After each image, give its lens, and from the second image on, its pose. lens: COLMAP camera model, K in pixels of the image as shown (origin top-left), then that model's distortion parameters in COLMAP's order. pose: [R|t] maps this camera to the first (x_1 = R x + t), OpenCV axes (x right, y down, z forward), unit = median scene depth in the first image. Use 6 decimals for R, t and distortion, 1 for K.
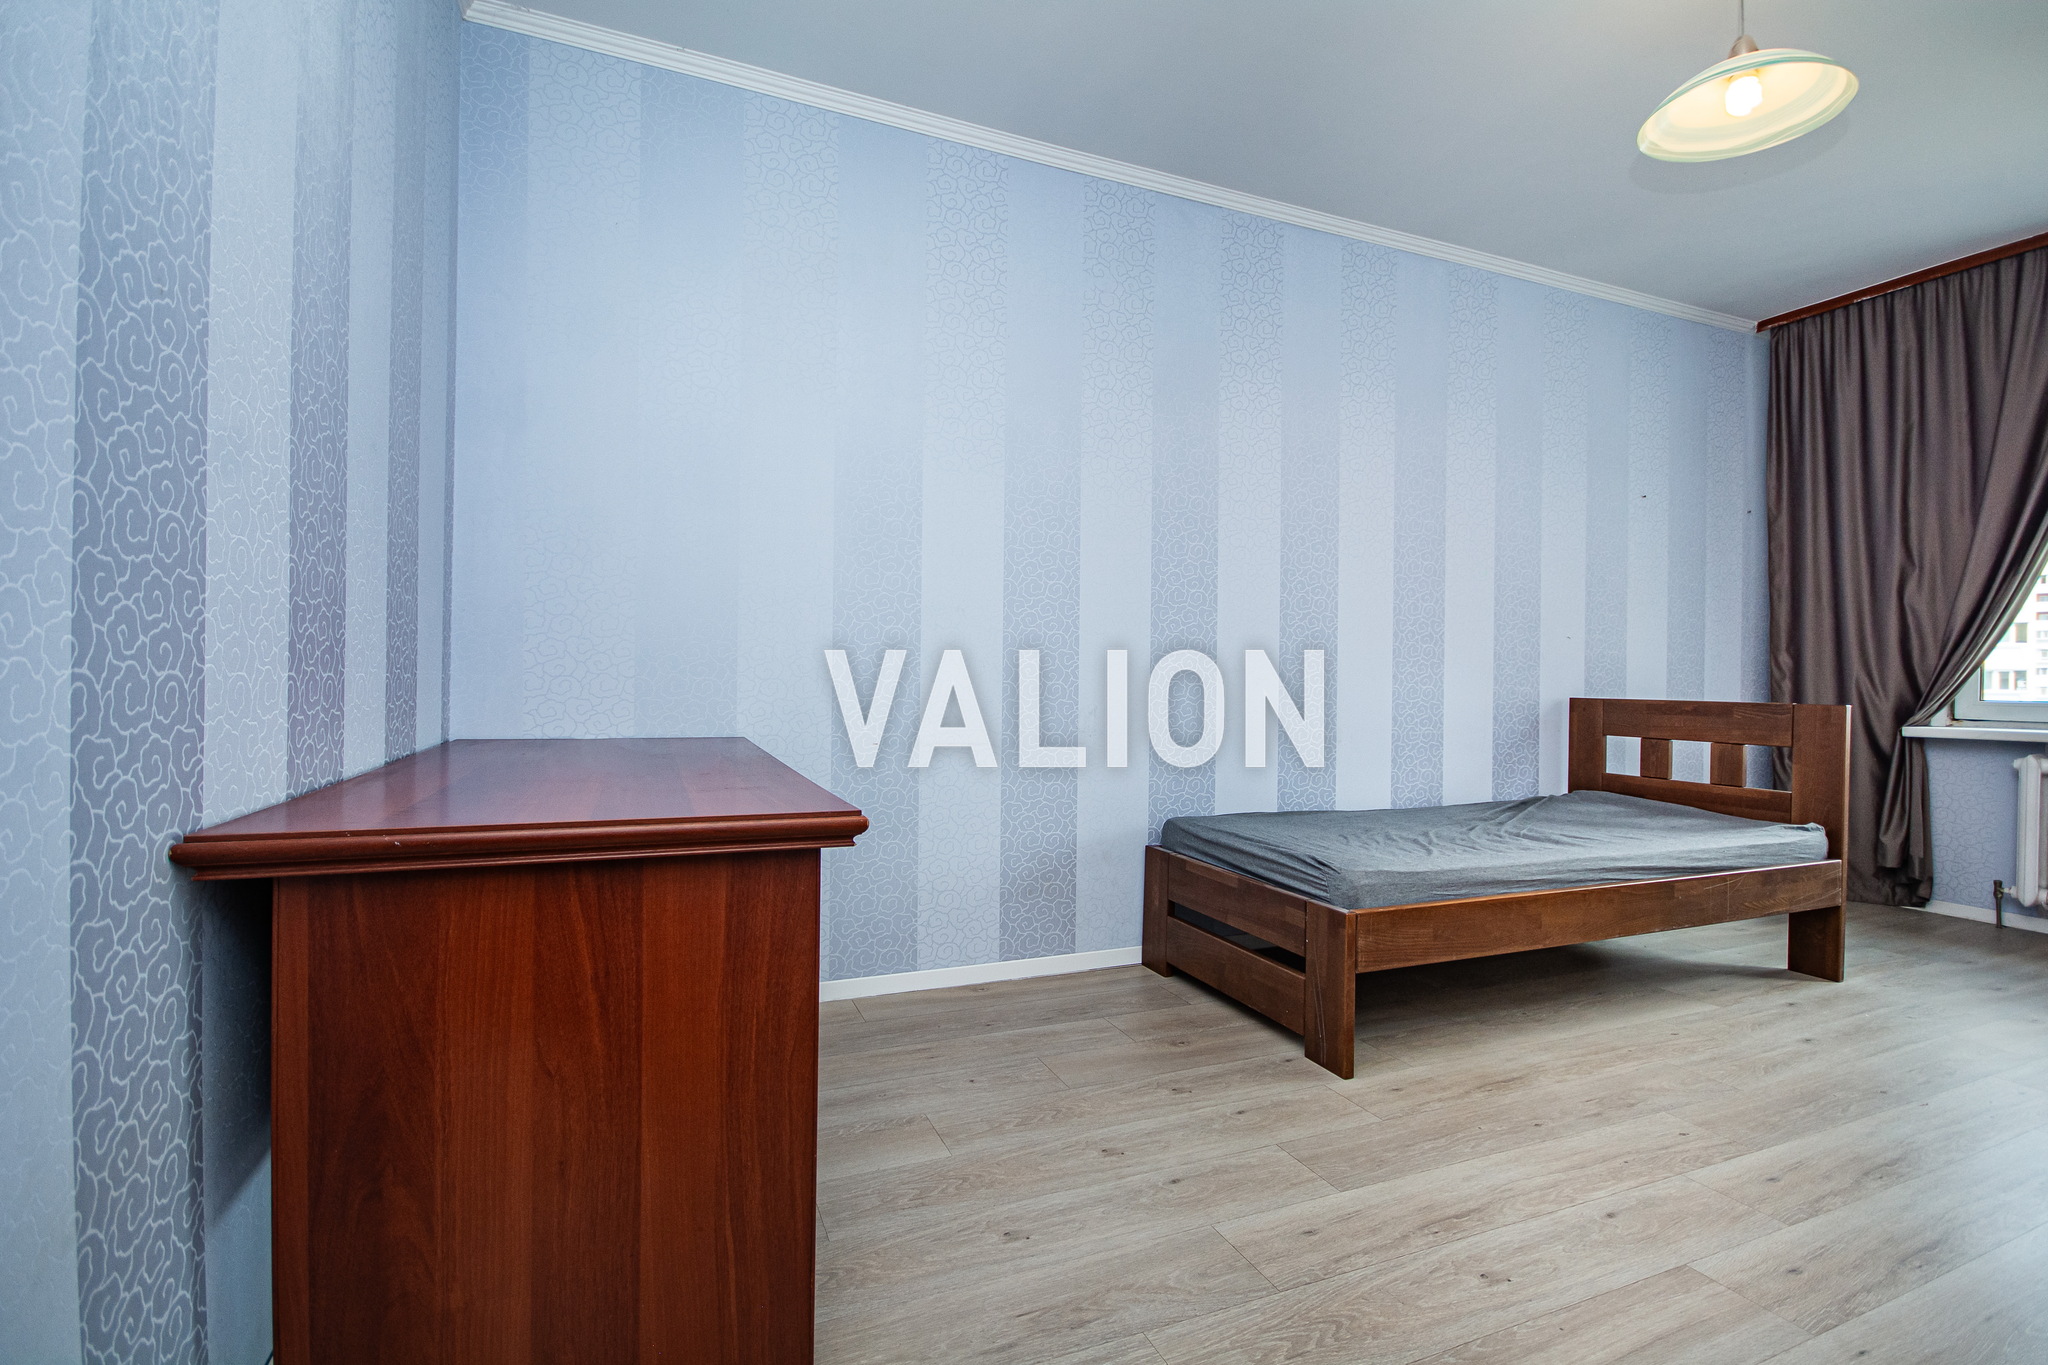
lens RADIAL K [[931.2, 0, 1021.8], [0, 931.2, 684.6], [0, 0, 1]] dist [0.024428, -0.016904]
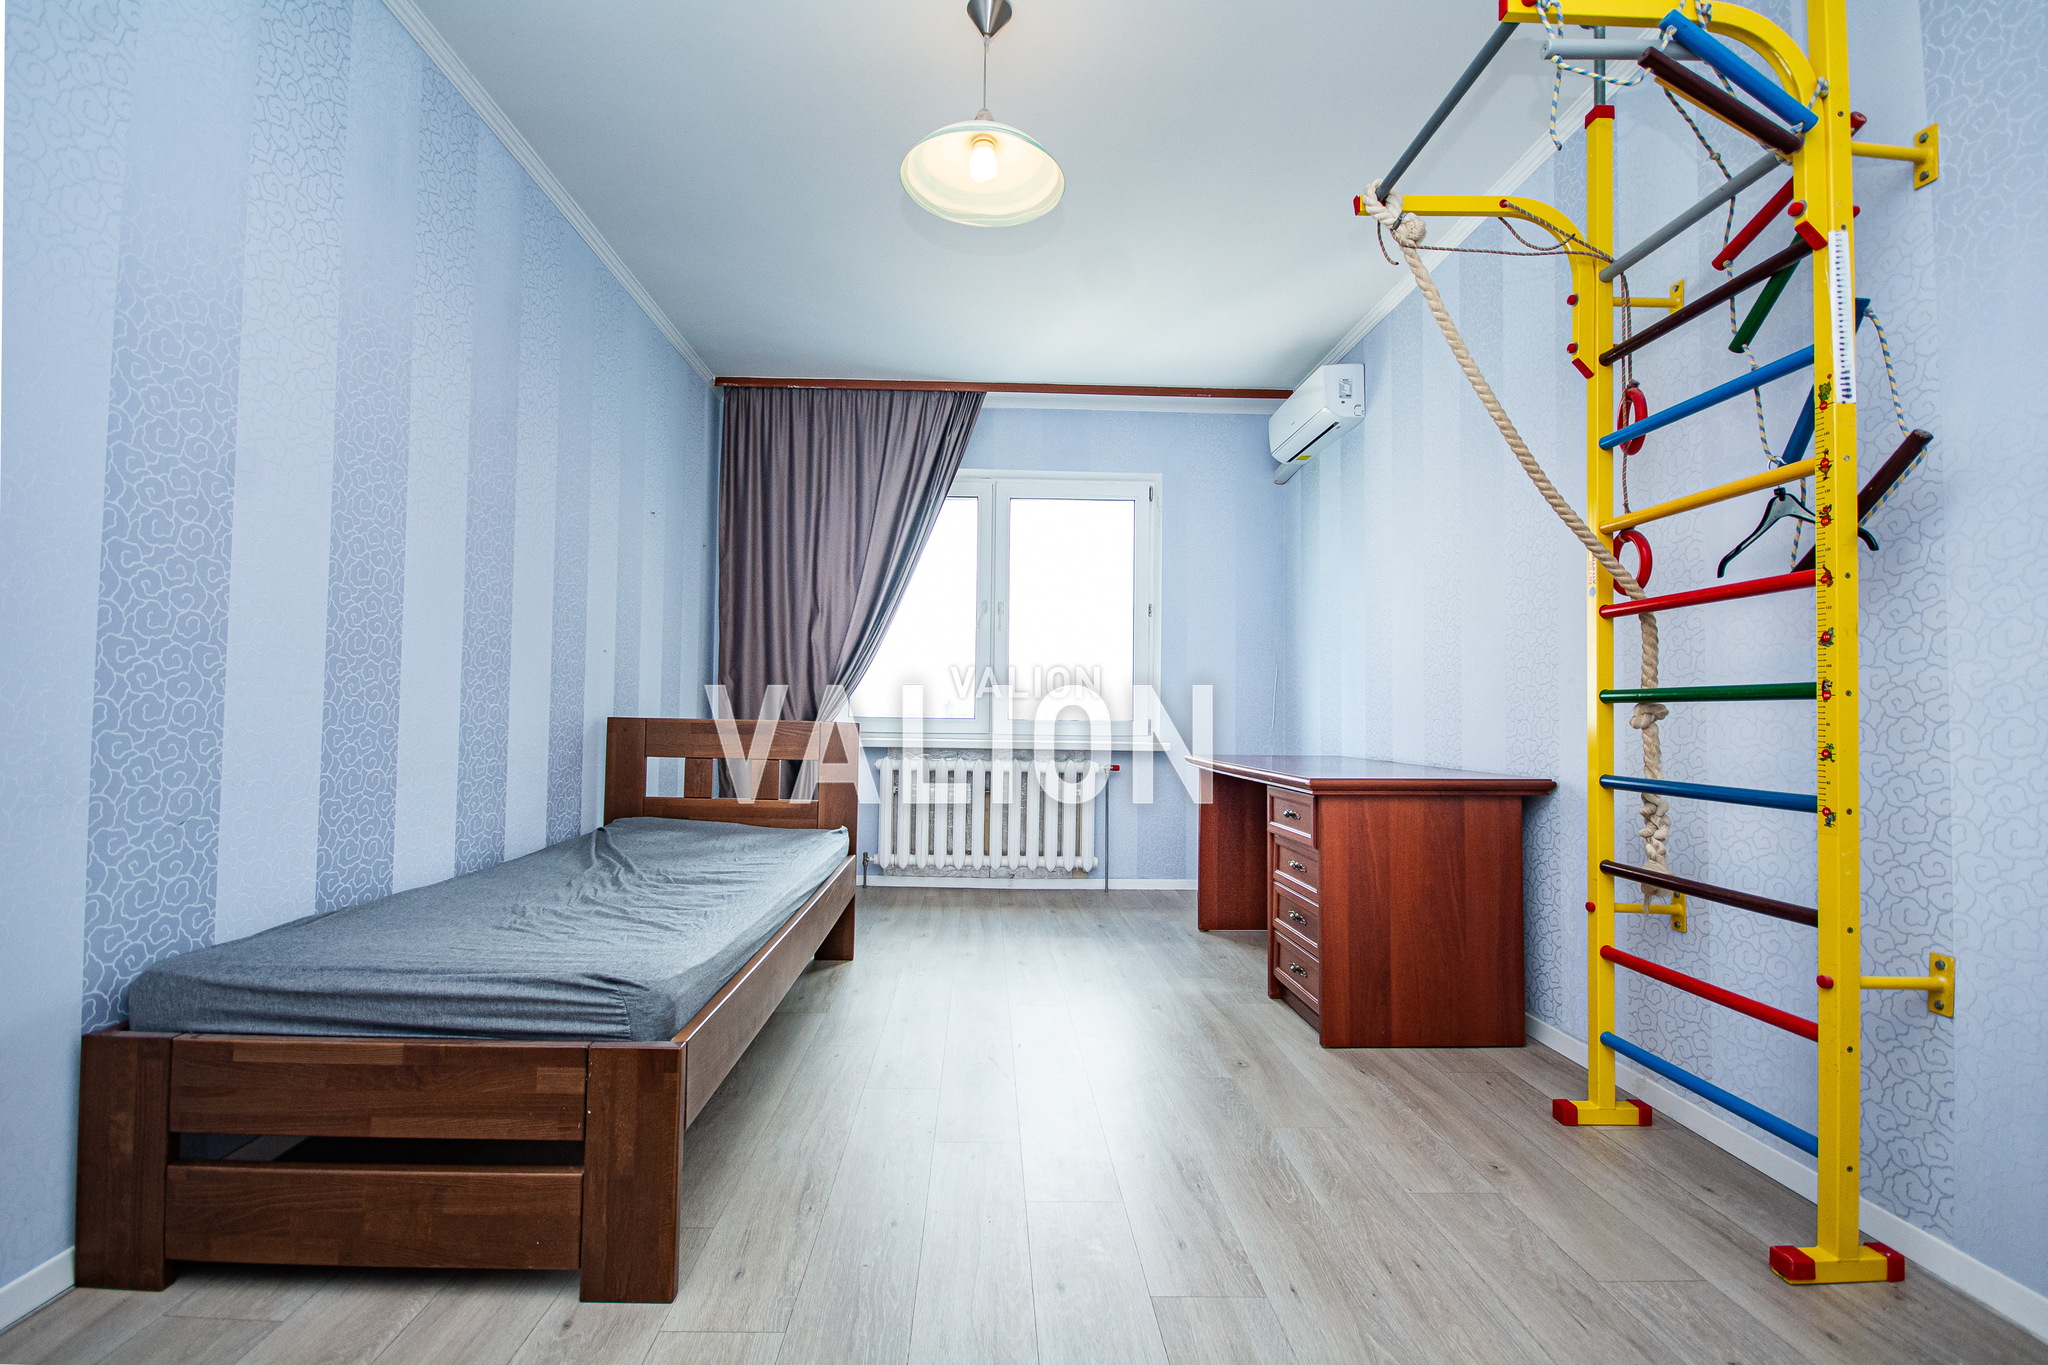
lens RADIAL K [[925.0, 0, 1024.0], [0, 925.0, 682.5], [0, 0, 1]] dist [0.012243, -0.014746]
pose [[0.366601, 0.028019, 0.929956, -0.141533], [-0.009858, 0.999607, -0.026231, -0.000134], [-0.930326, 0.000449, 0.366733, 0.408730]]
